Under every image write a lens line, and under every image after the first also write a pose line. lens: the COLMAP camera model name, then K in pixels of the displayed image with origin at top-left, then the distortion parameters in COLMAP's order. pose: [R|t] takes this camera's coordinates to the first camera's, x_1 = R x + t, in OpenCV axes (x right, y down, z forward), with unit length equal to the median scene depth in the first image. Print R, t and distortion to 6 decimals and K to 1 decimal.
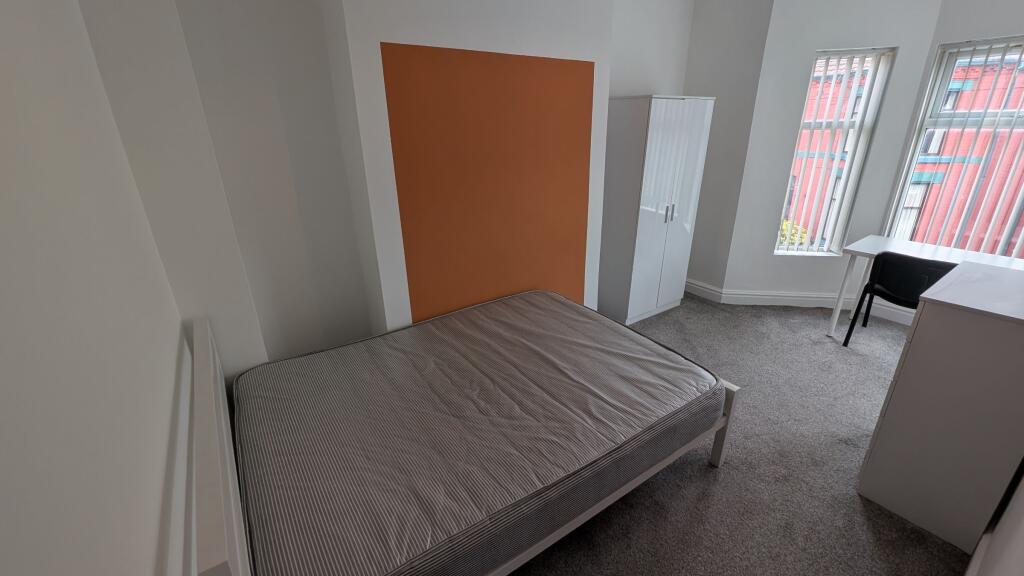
lens RADIAL K [[428.9, 0, 511.2], [0, 428.9, 288.3], [0, 0, 1]] dist [0.003705, -0.000900]
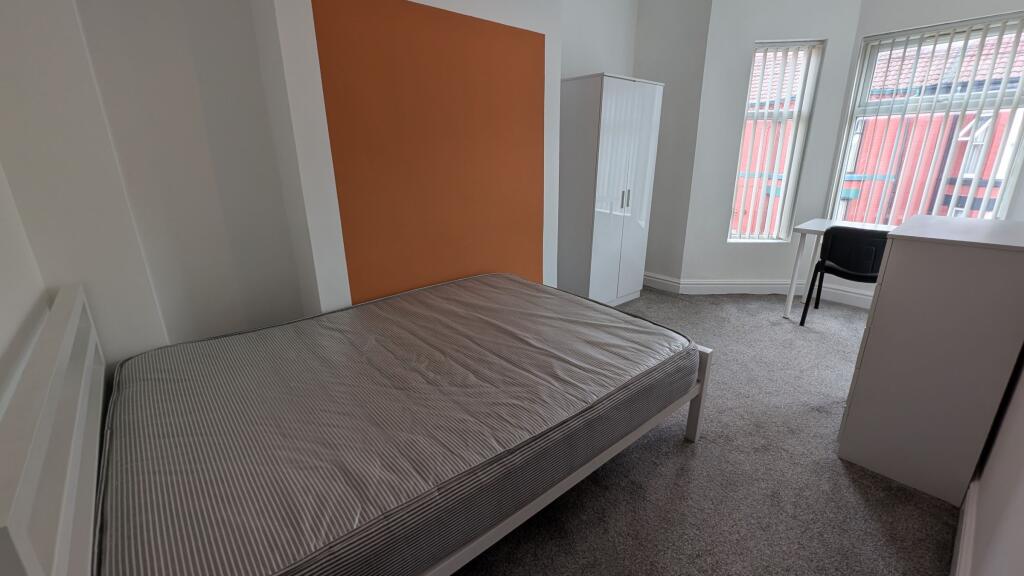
lens RADIAL K [[428.9, 0, 513.6], [0, 428.9, 287.5], [0, 0, 1]] dist [0.003705, -0.000900]
pose [[0.994156, -0.025862, 0.104808, 0.008508], [0.032845, 0.997315, -0.065460, 0.125281], [-0.102833, 0.068520, 0.992336, 0.098472]]
